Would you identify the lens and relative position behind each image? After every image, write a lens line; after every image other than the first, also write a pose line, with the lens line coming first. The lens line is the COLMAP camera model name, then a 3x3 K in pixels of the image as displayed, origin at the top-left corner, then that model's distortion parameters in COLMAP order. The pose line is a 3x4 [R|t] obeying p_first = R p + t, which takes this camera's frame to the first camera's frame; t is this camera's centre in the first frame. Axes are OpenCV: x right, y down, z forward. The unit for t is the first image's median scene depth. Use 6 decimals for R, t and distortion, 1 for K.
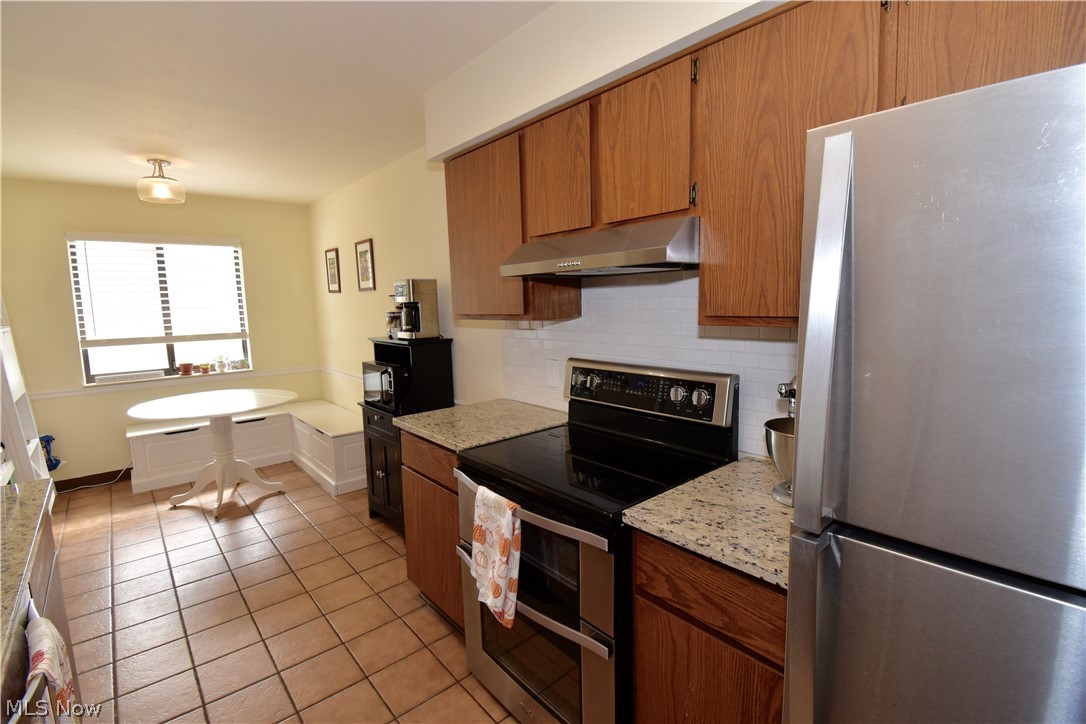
lens RADIAL K [[487.9, 0, 549.3], [0, 487.9, 359.4], [0, 0, 1]] dist [0.001321, -0.017867]
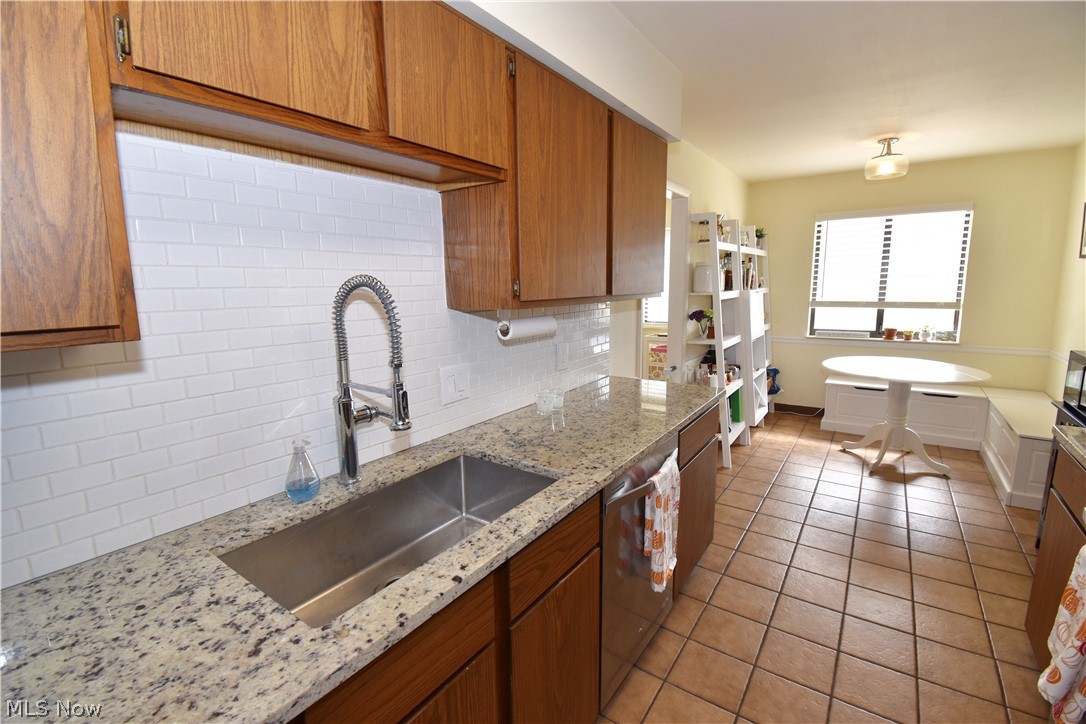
lens RADIAL K [[487.9, 0, 549.3], [0, 487.9, 359.4], [0, 0, 1]] dist [0.001321, -0.017867]
pose [[0.225953, 0.167350, -0.959656, 0.131059], [-0.100524, 0.983879, 0.147905, -0.008083], [0.968938, 0.063049, 0.239133, 0.027962]]
